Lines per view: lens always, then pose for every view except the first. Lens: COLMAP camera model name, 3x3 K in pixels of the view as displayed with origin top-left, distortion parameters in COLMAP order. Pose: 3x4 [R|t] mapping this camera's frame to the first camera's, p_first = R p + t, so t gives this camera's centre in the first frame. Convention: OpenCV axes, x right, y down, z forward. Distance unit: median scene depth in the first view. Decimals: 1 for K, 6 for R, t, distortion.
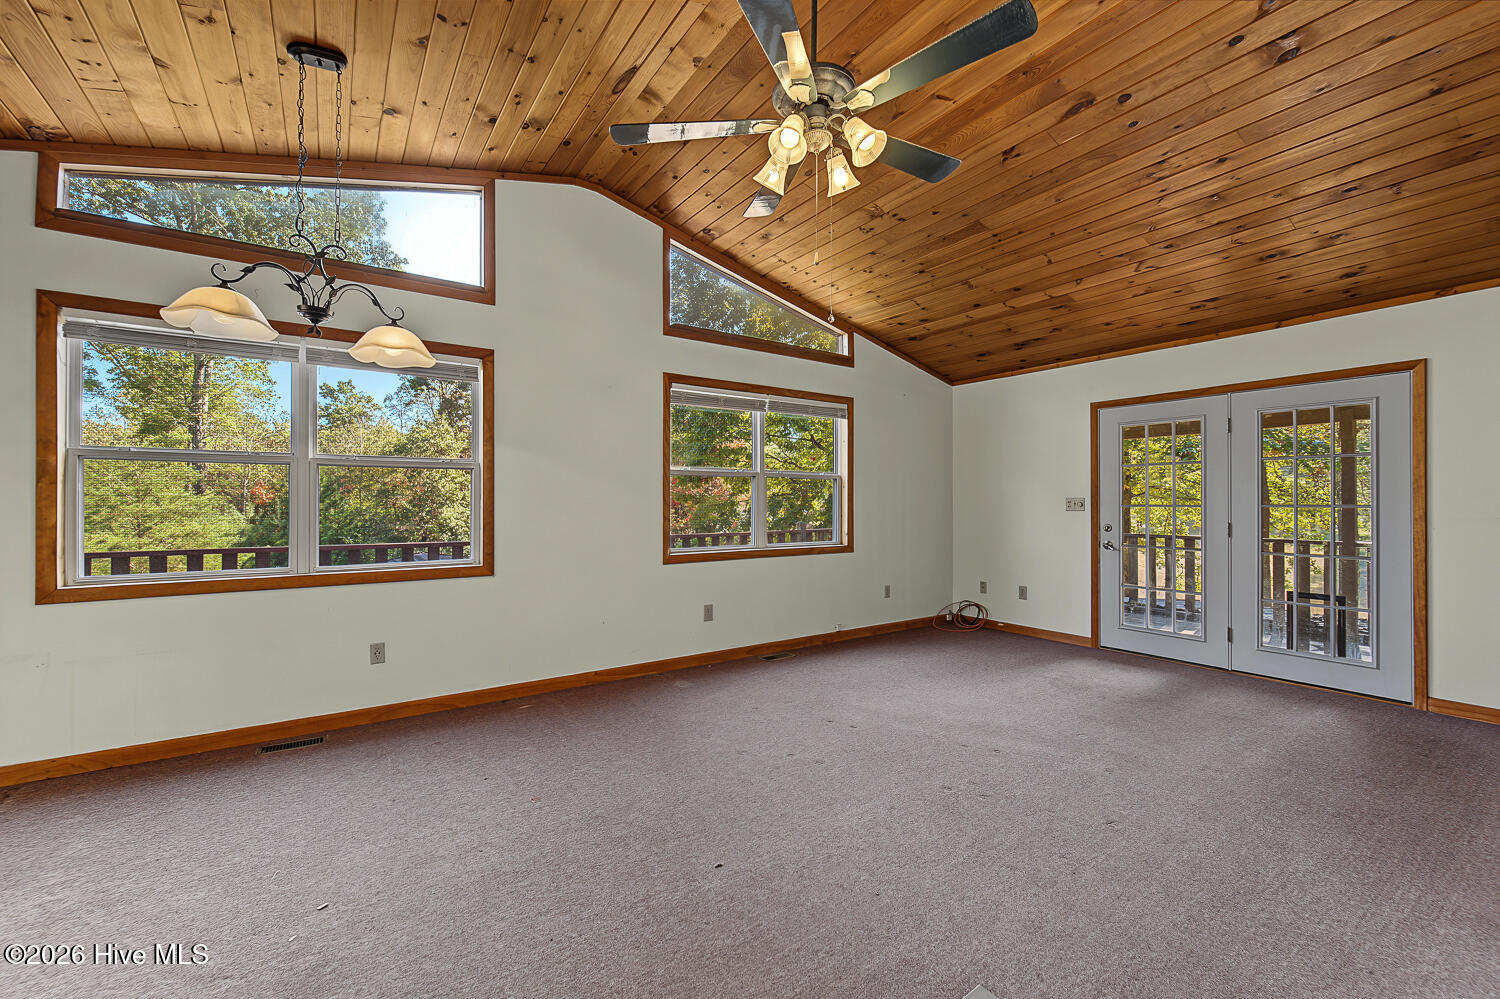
lens RADIAL K [[609.4, 0, 758.1], [0, 609.4, 500.4], [0, 0, 1]] dist [-0.000905, -0.000610]
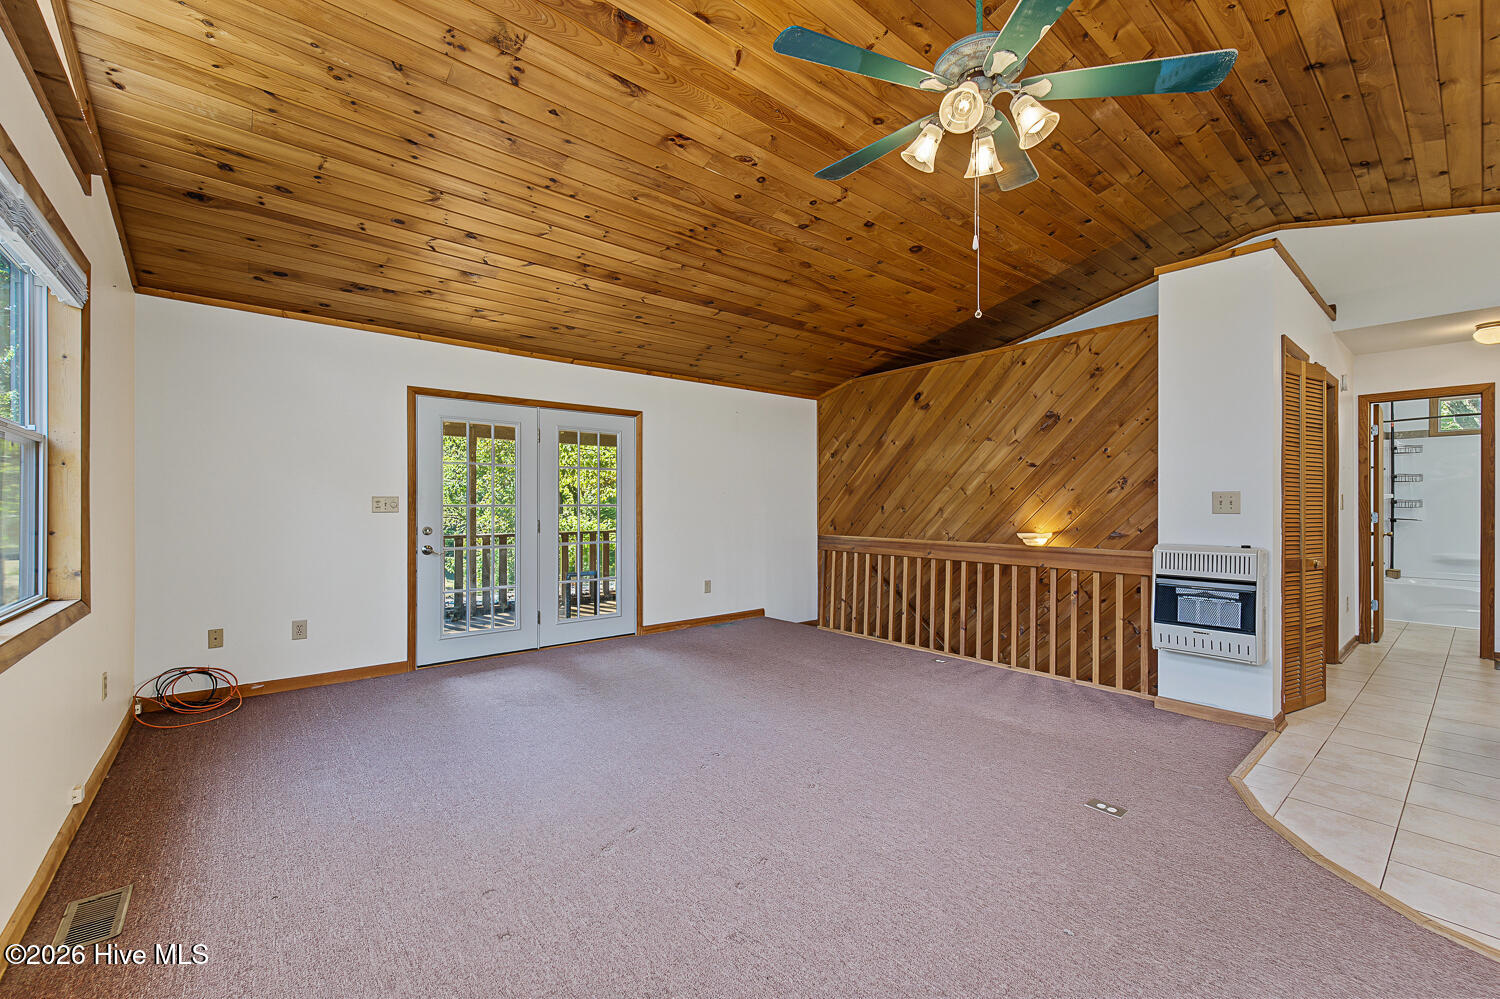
lens RADIAL K [[609.4, 0, 746.5], [0, 609.4, 503.8], [0, 0, 1]] dist [-0.000905, -0.000610]
pose [[-0.076328, 0.001434, 0.997082, -0.432469], [-0.005649, 0.999982, -0.001871, 0.005812], [-0.997067, -0.005775, -0.076318, 0.752949]]
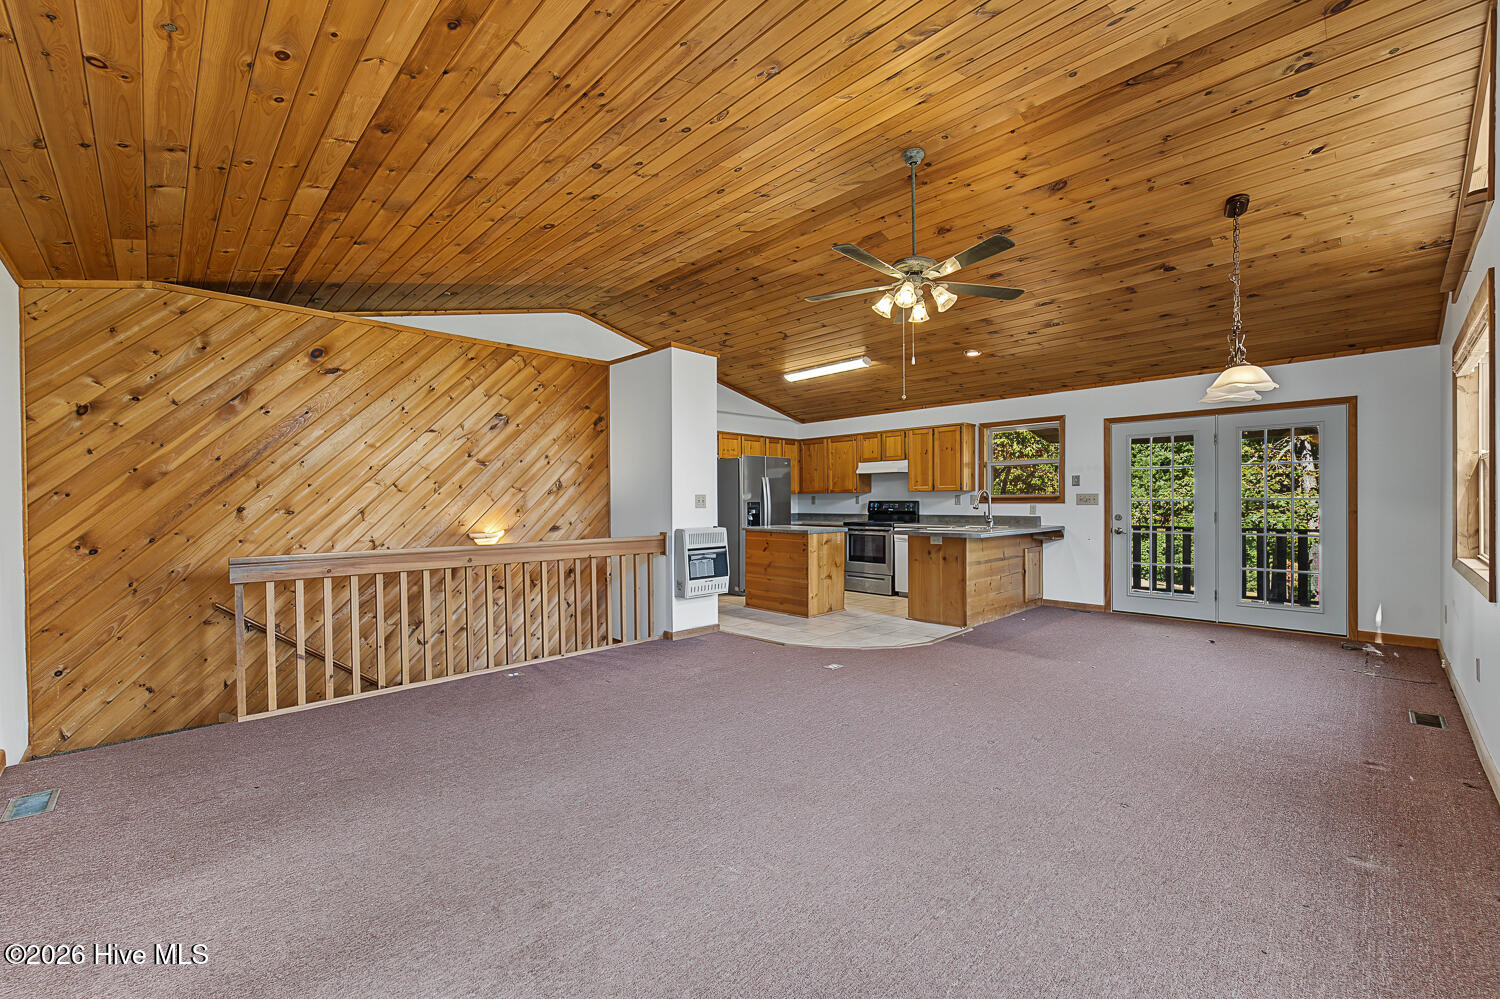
lens RADIAL K [[609.4, 0, 752.1], [0, 609.4, 505.5], [0, 0, 1]] dist [-0.000905, -0.000610]
pose [[-0.986530, 0.006941, -0.163430, 0.445780], [0.007042, 0.999975, -0.000040, 0.009358], [0.163426, -0.001190, -0.986555, 1.404468]]
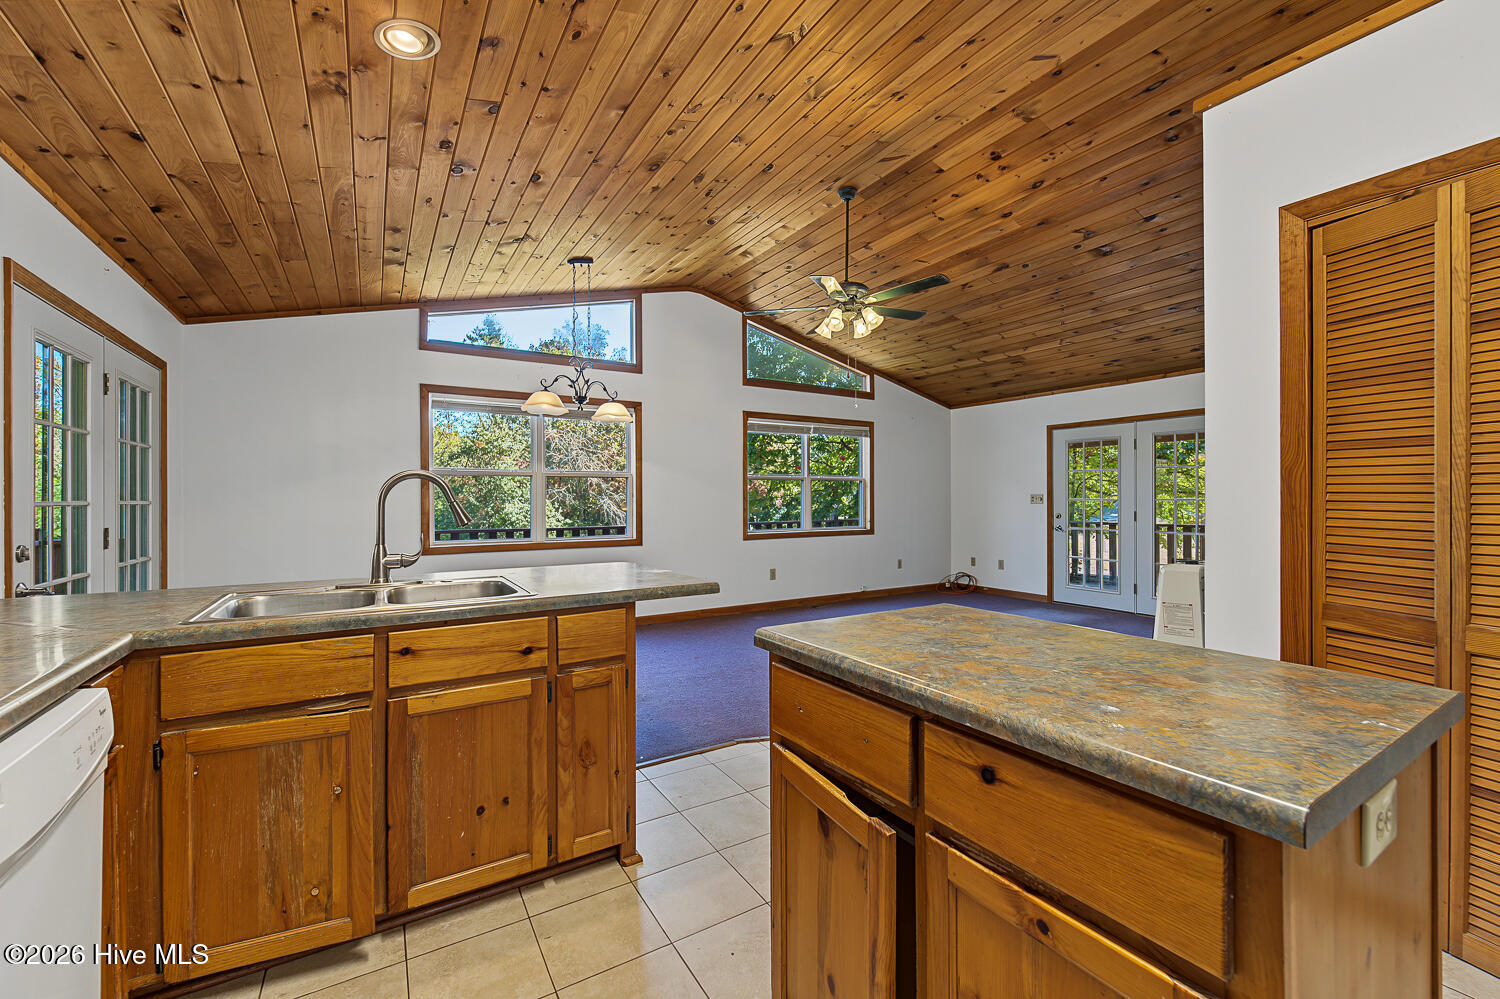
lens RADIAL K [[609.4, 0, 759.1], [0, 609.4, 500.4], [0, 0, 1]] dist [-0.000905, -0.000610]
pose [[0.998999, -0.003369, -0.044615, -0.055683], [0.003703, 0.999966, 0.007388, -0.003951], [0.044589, -0.007546, 0.998977, -0.518808]]
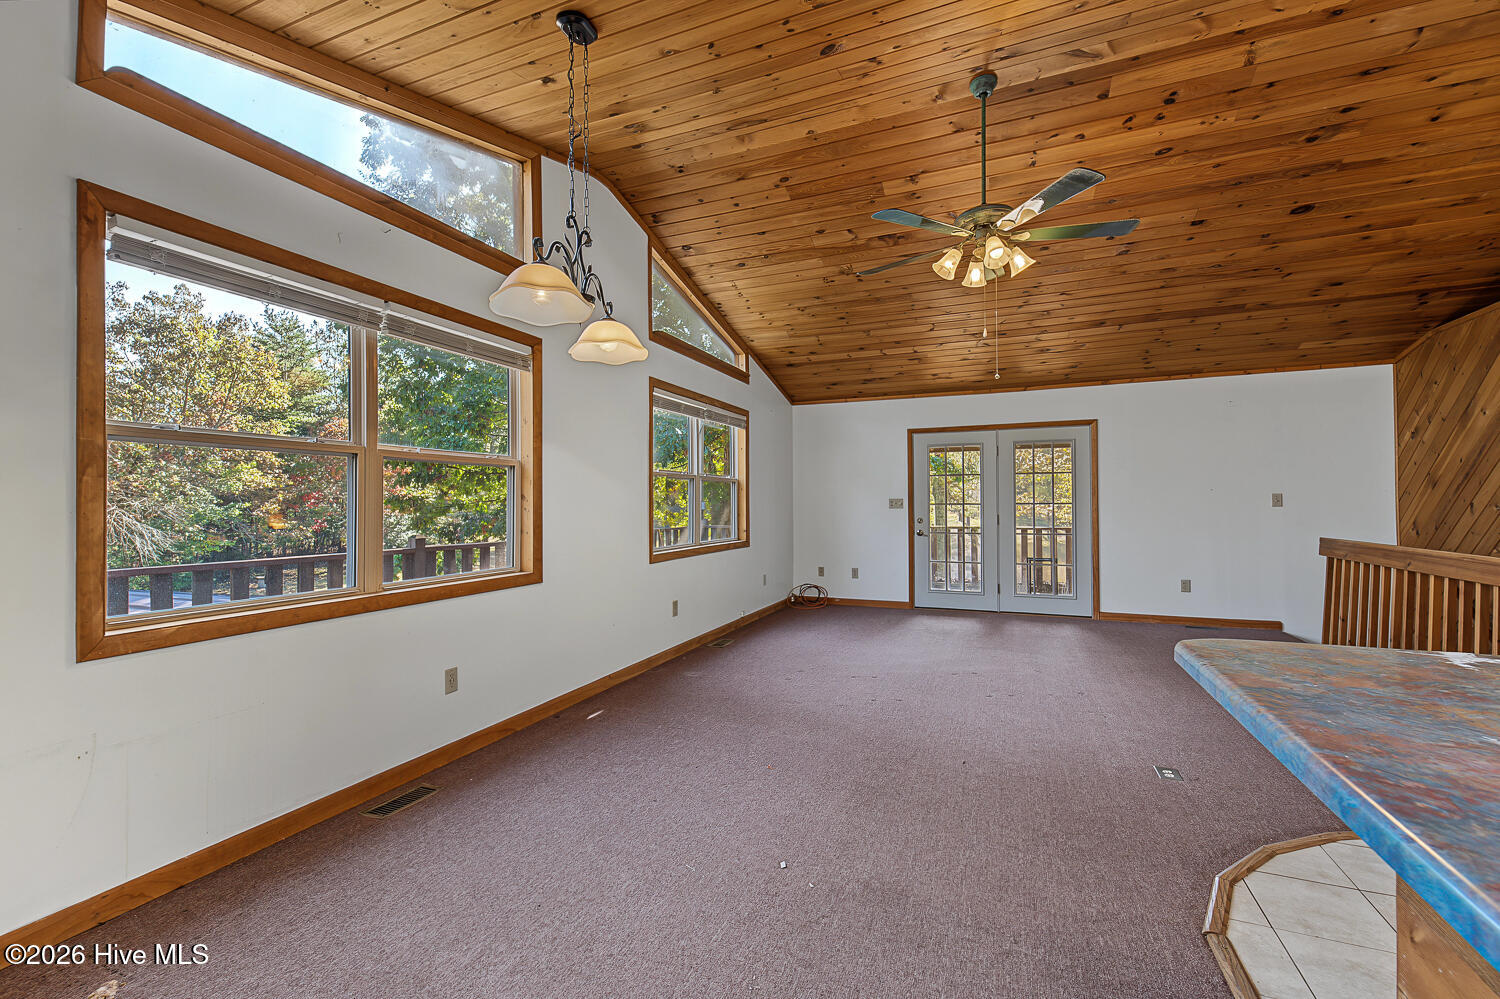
lens RADIAL K [[609.4, 0, 753.2], [0, 609.4, 497.5], [0, 0, 1]] dist [-0.000905, -0.000610]
pose [[0.845487, 0.000904, 0.533995, -0.603759], [0.002901, 0.999976, -0.006286, 0.000762], [-0.533988, 0.006864, 0.845464, 0.040885]]
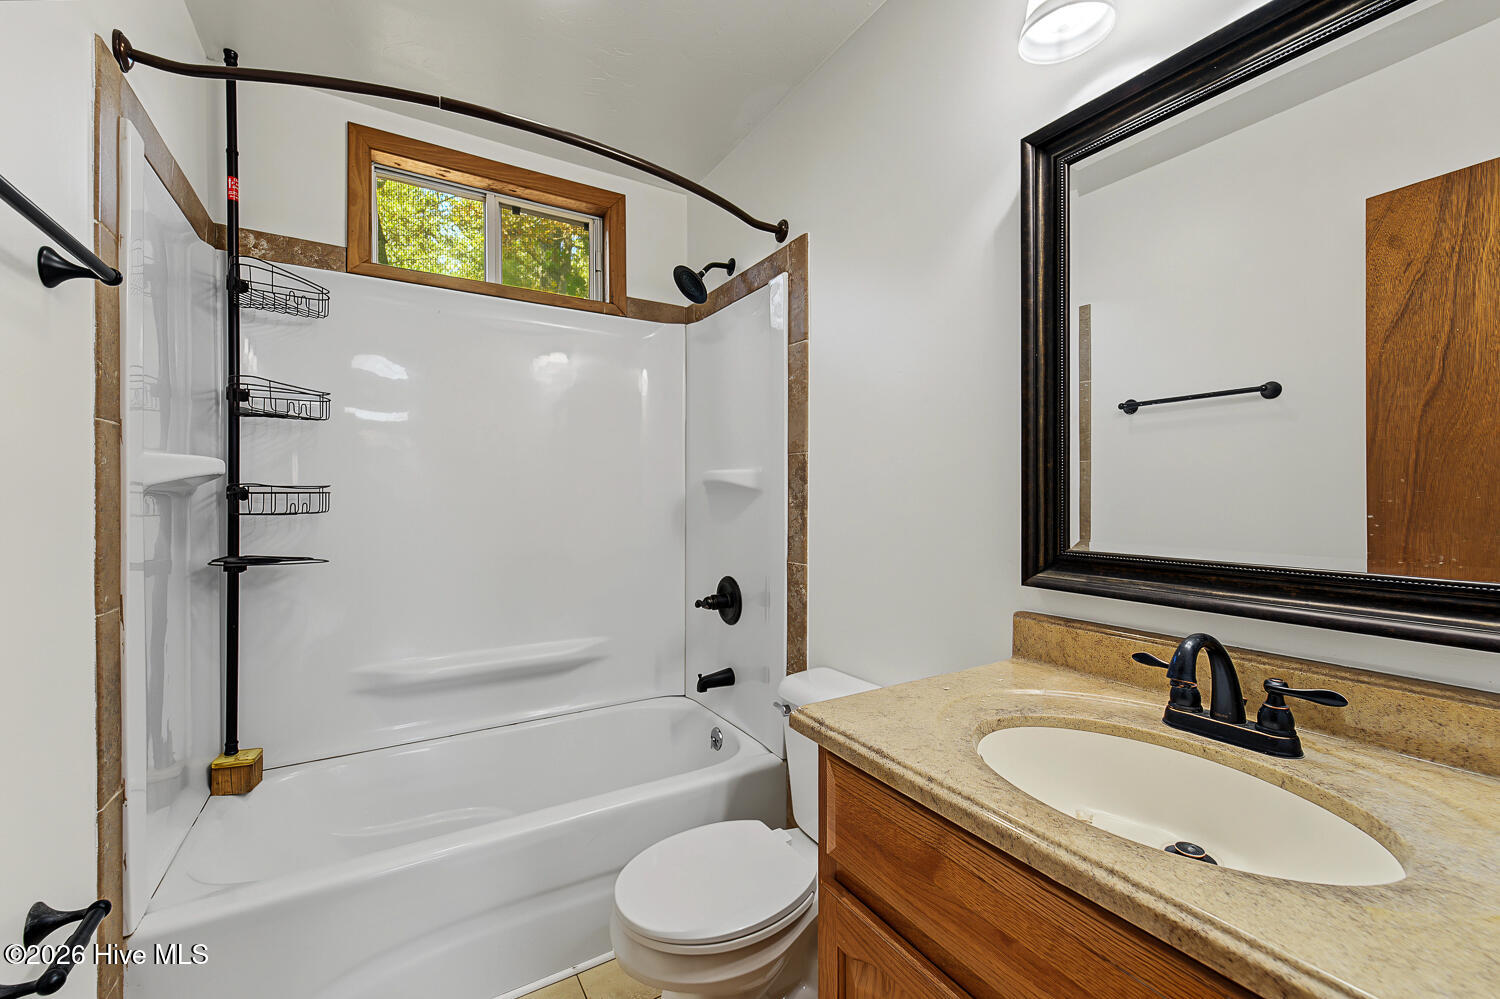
lens RADIAL K [[609.4, 0, 753.9], [0, 609.4, 501.6], [0, 0, 1]] dist [-0.000905, -0.000610]
pose [[-0.997597, 0.005289, 0.069083, 0.664607], [0.005166, 0.999985, -0.001961, -0.003372], [-0.069092, -0.001600, -0.997609, -0.690044]]
